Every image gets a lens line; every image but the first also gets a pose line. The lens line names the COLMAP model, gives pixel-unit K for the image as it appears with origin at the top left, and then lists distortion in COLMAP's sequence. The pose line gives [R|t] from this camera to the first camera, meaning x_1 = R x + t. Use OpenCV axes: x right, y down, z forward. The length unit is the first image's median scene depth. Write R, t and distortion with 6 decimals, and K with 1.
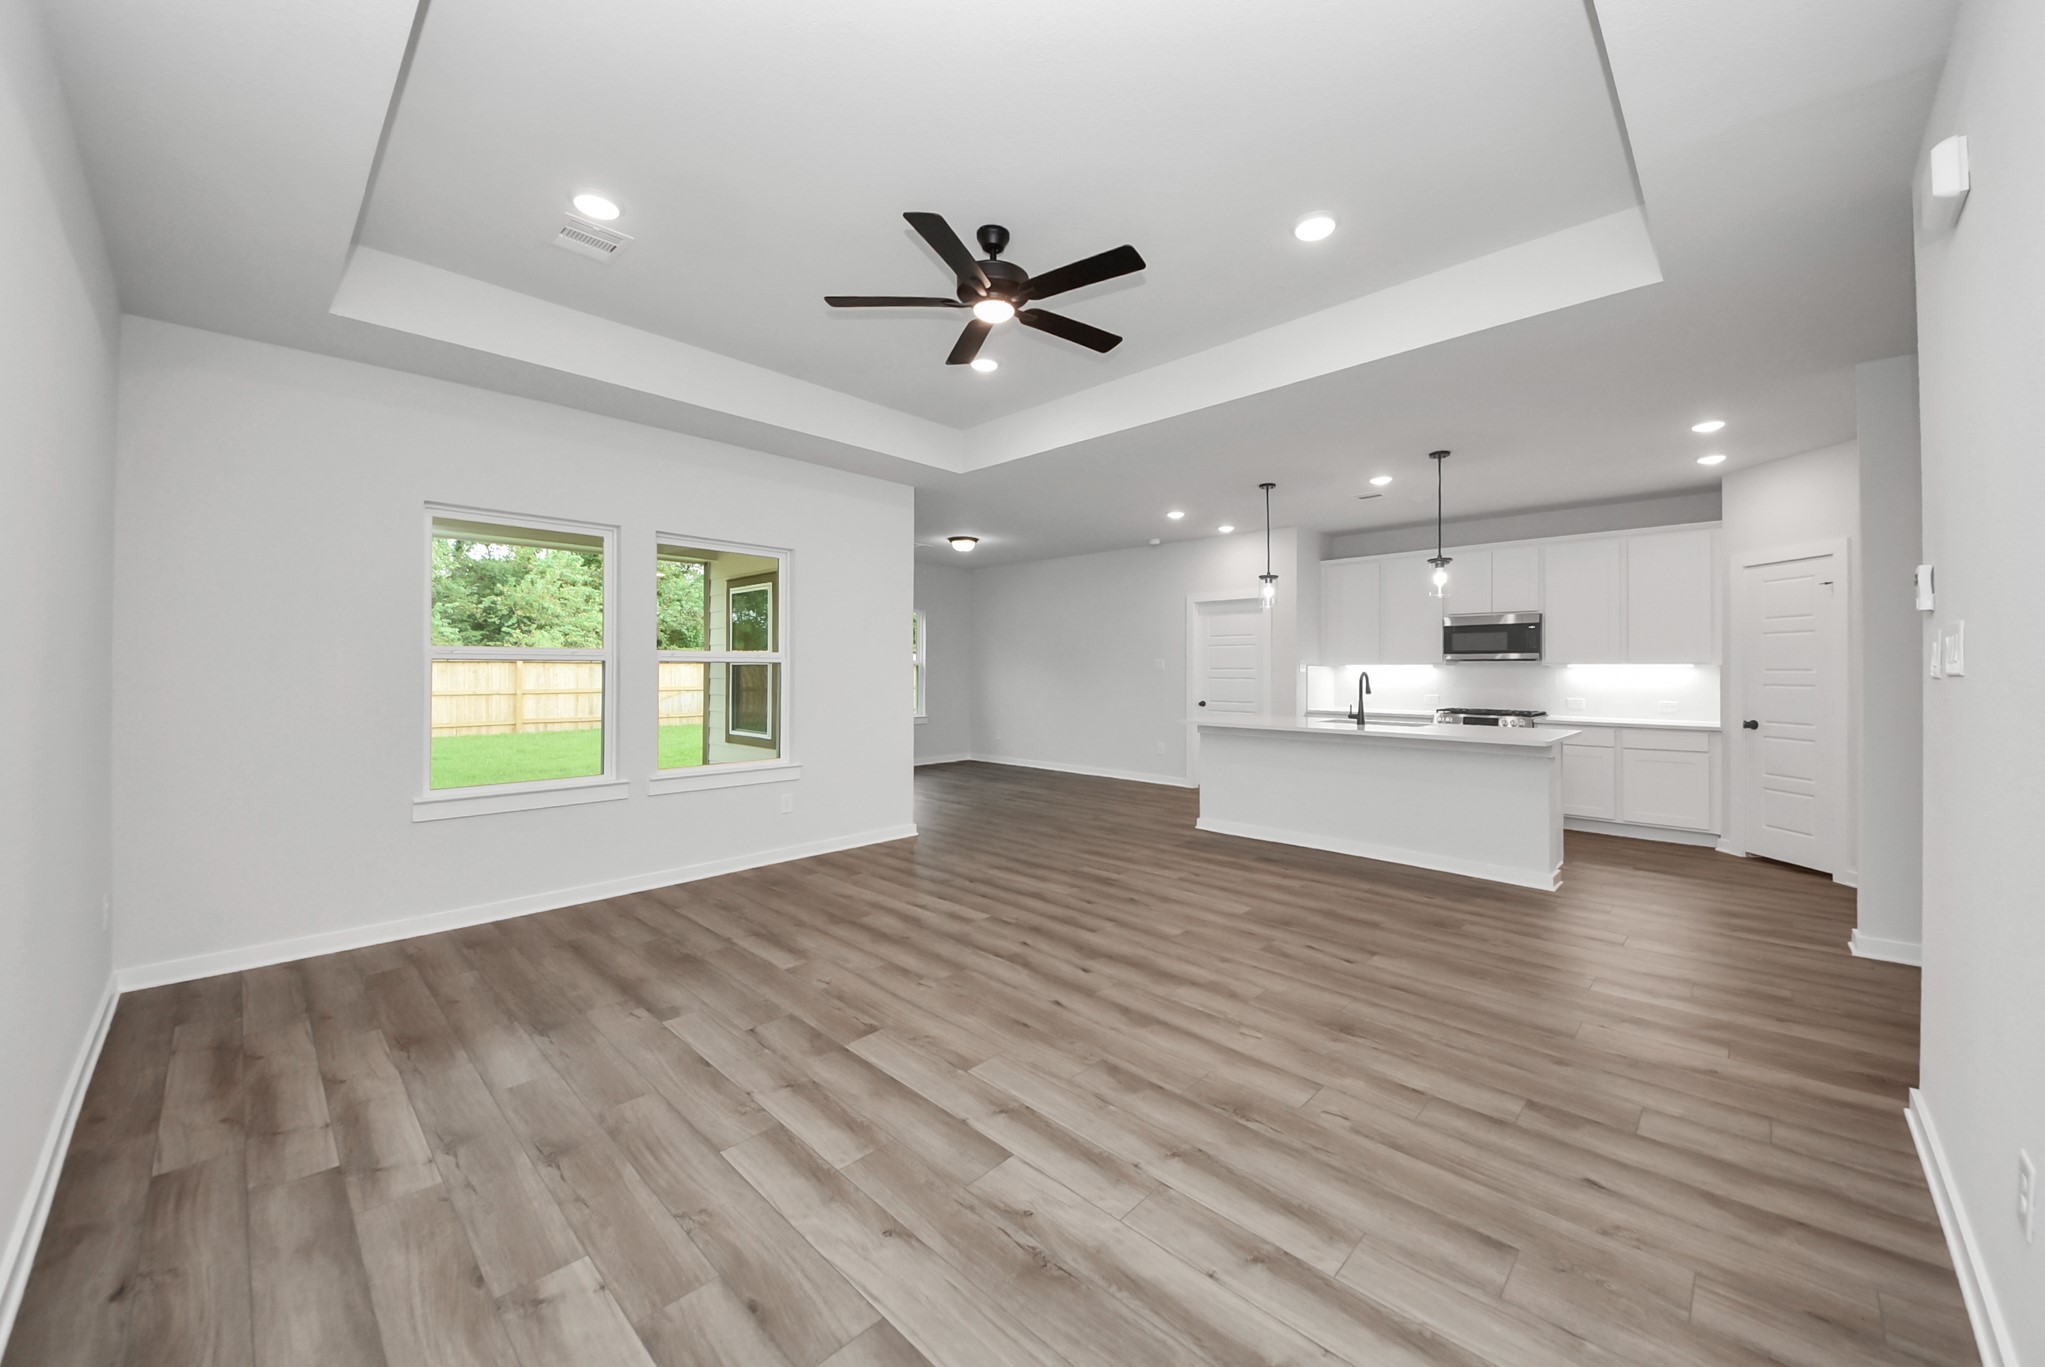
lens RADIAL K [[752.3, 0, 1041.6], [0, 752.3, 656.0], [0, 0, 1]] dist [0.030461, -0.018828]
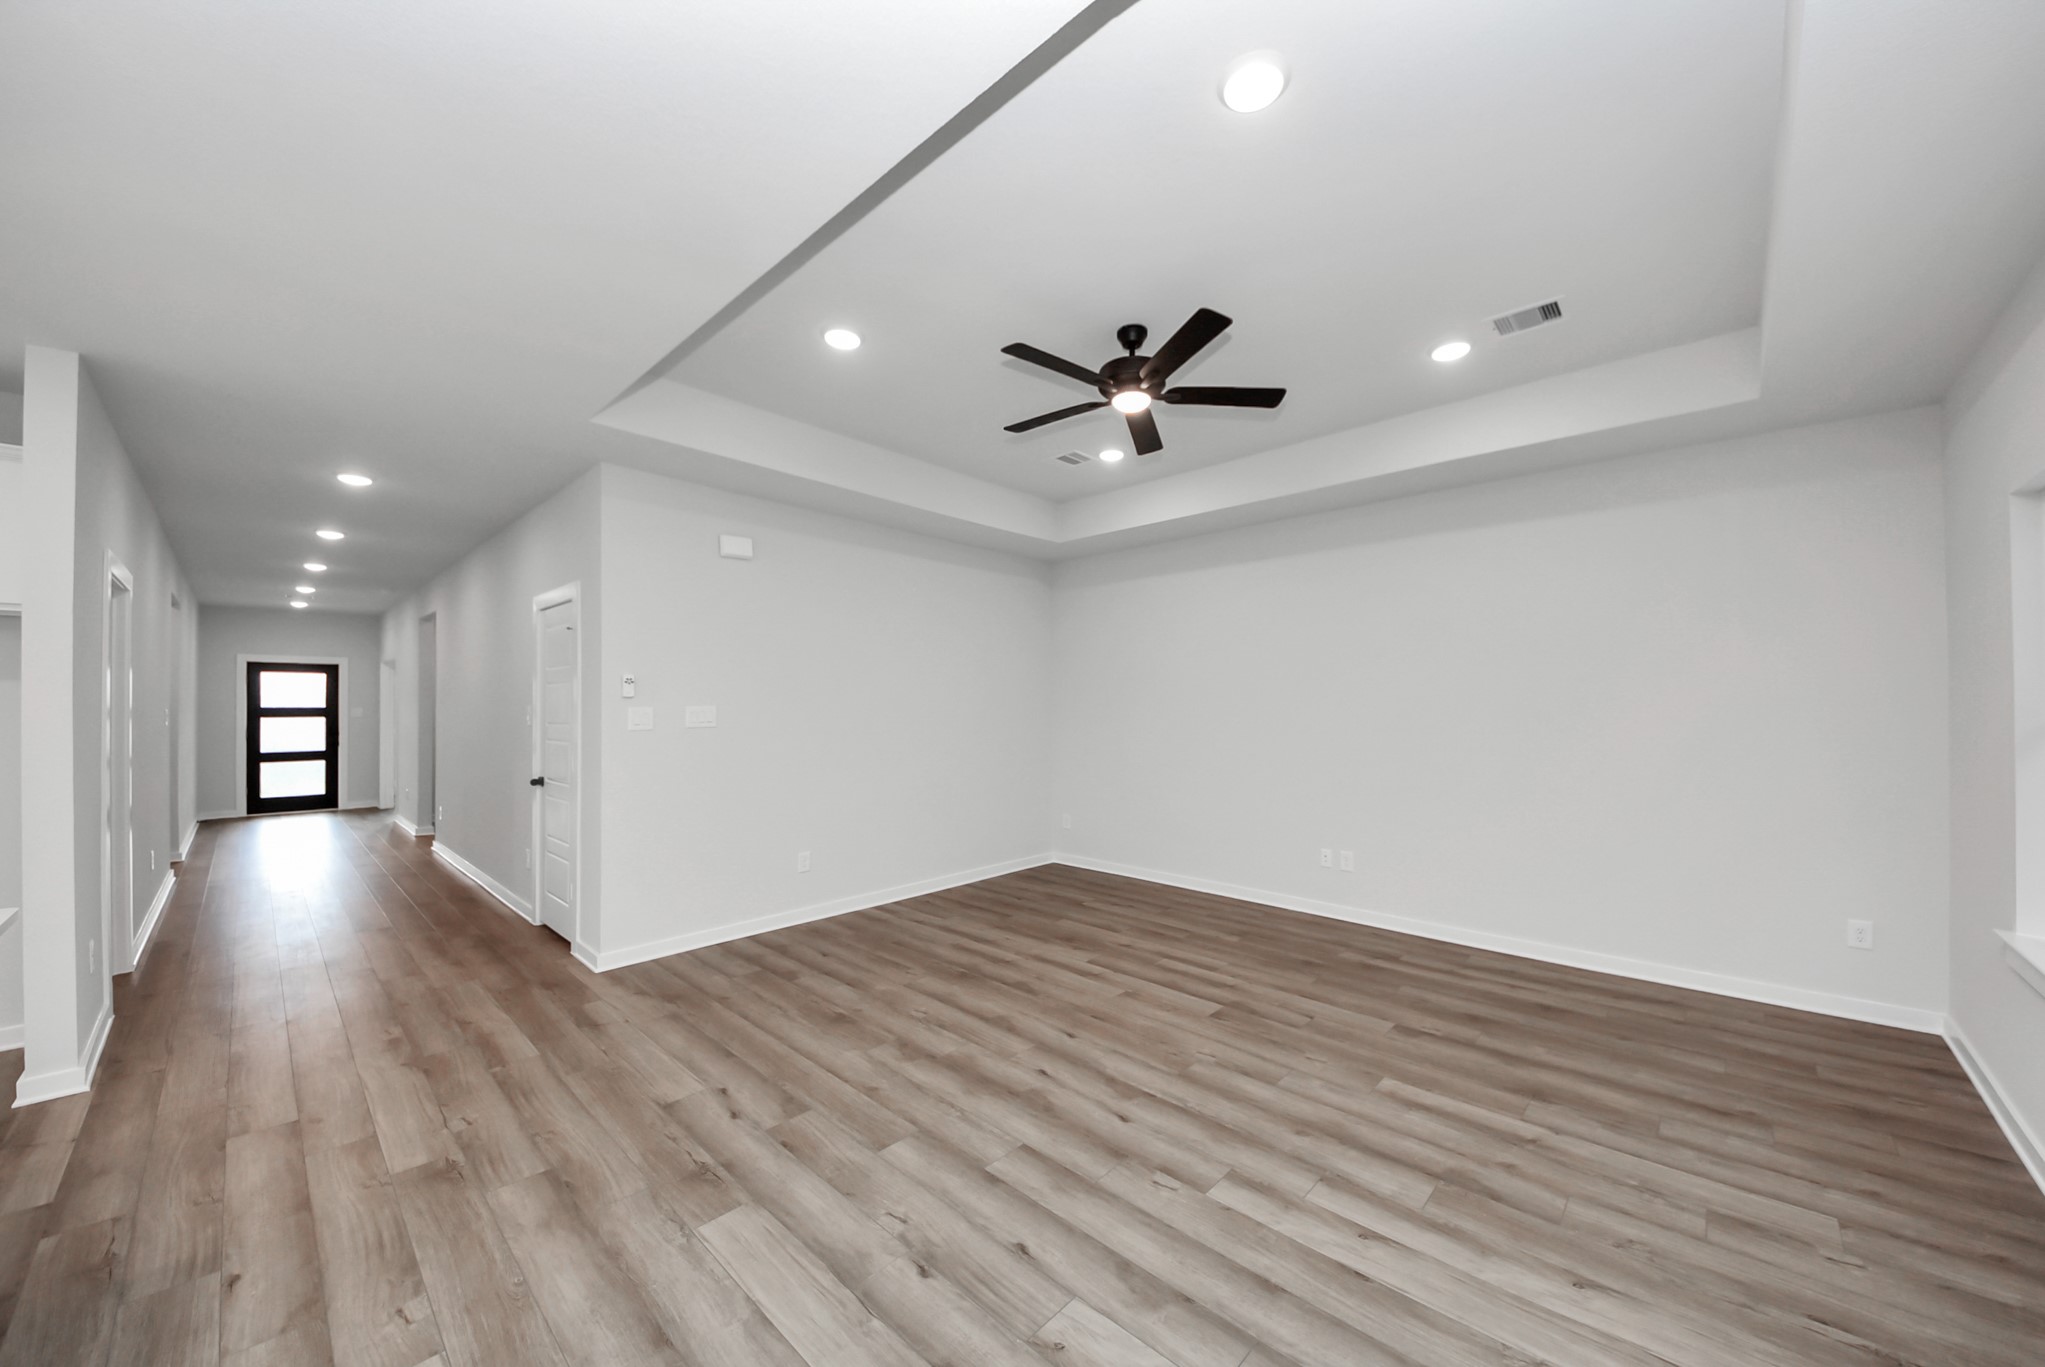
lens RADIAL K [[728.7, 0, 1034.6], [0, 728.7, 719.6], [0, 0, 1]] dist [0.016911, -0.013316]
pose [[-0.999927, -0.001321, -0.012013, 0.072695], [-0.001375, 0.999989, 0.004521, -0.006312], [0.012007, 0.004537, -0.999918, 1.723641]]
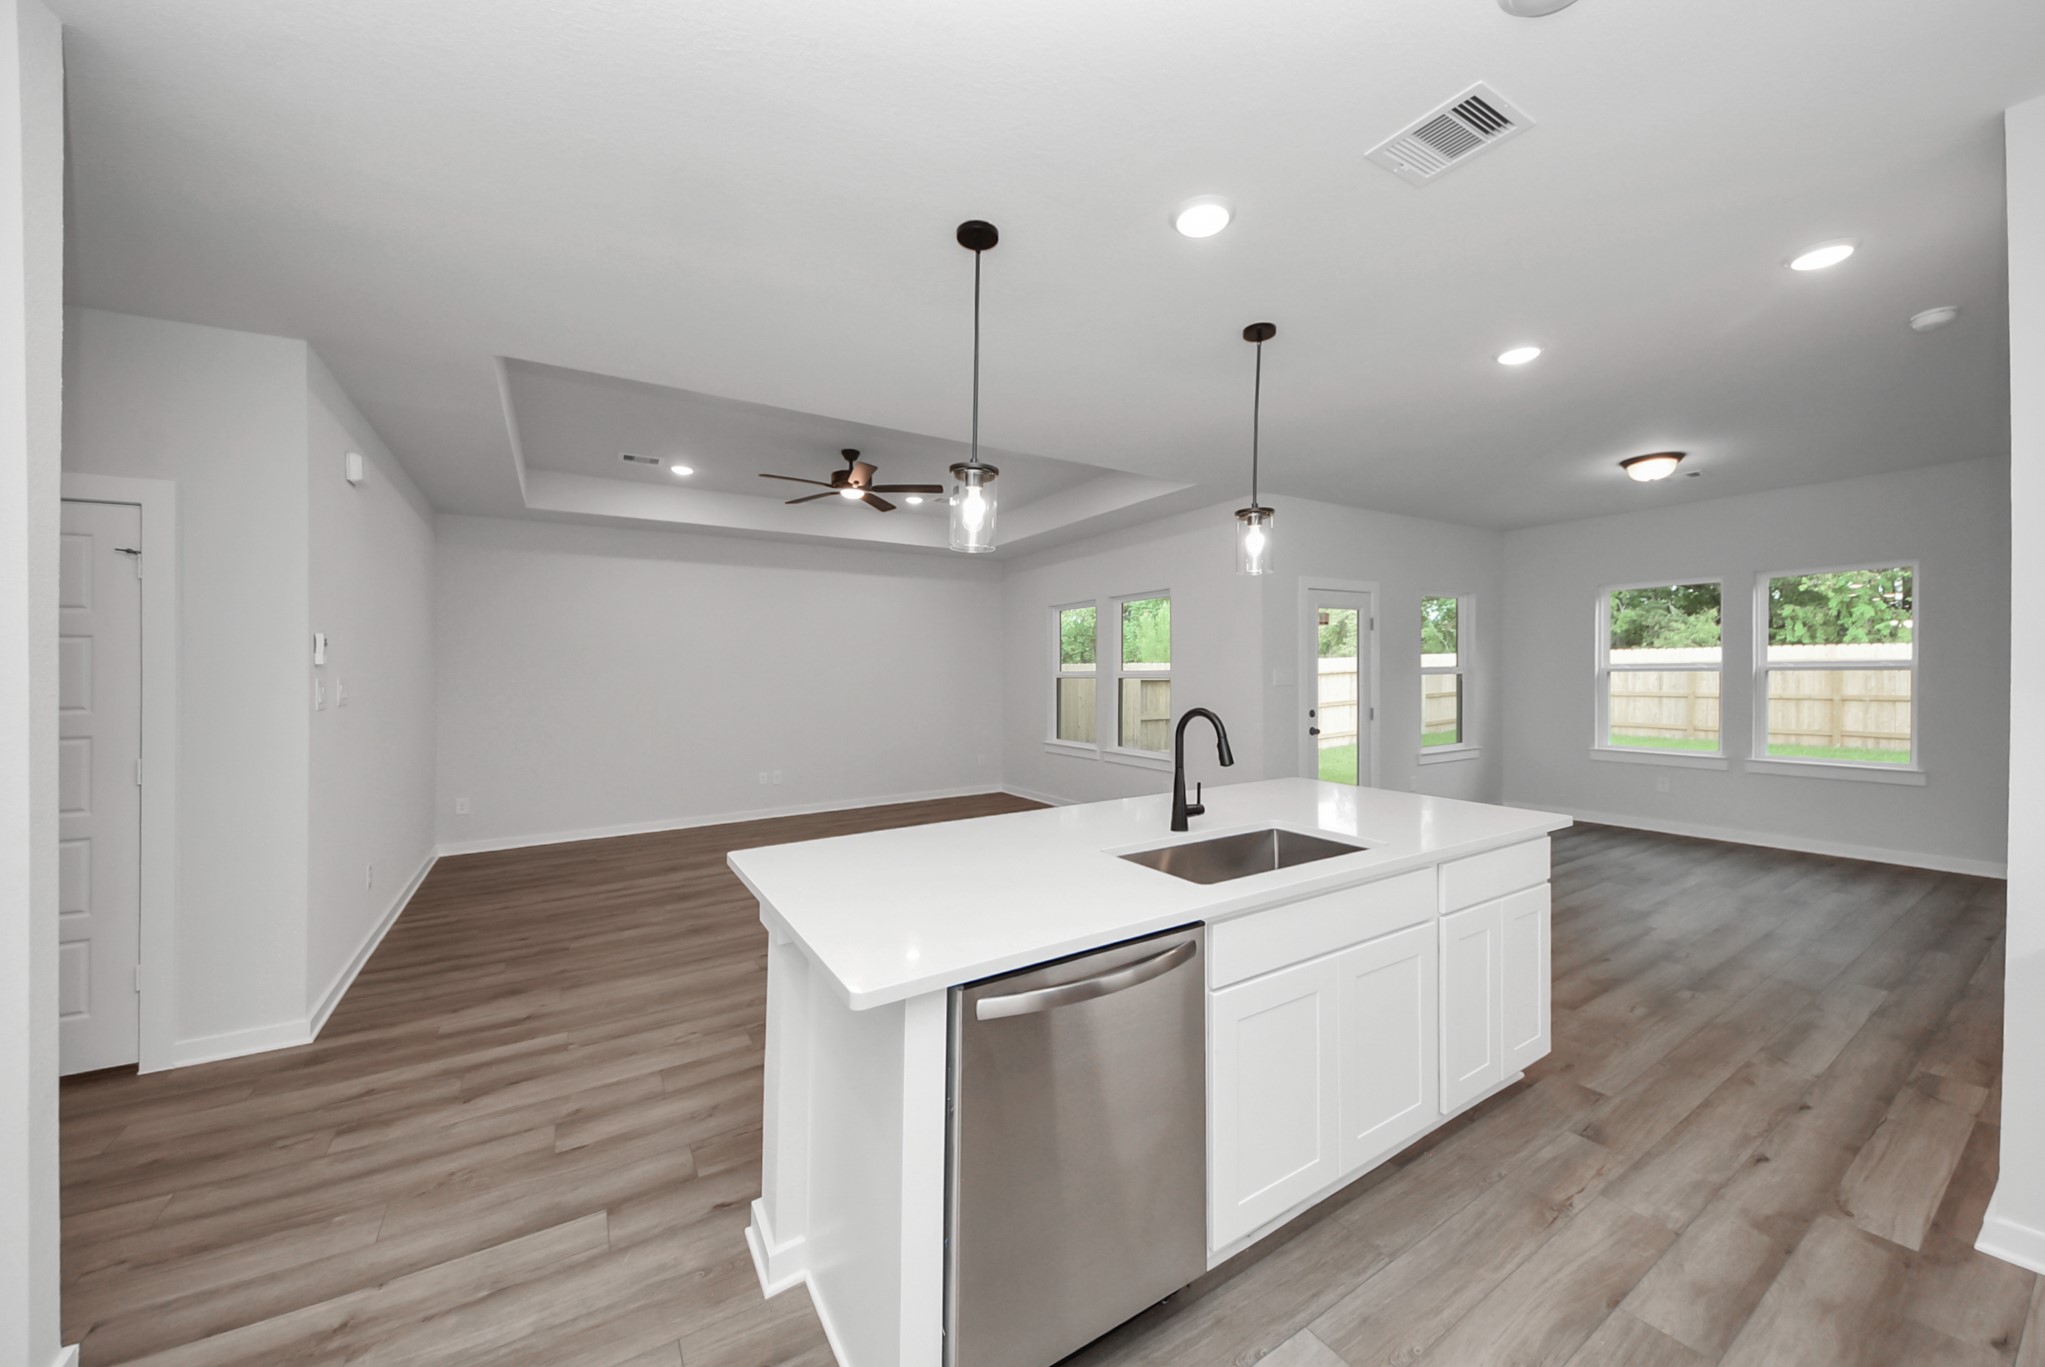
lens RADIAL K [[747.7, 0, 1061.1], [0, 747.7, 664.0], [0, 0, 1]] dist [0.000217, -0.009612]
pose [[-0.226961, -0.009291, -0.973859, 1.318126], [0.026863, 0.999514, -0.015796, 0.001879], [0.973533, -0.029746, -0.226602, 1.608971]]
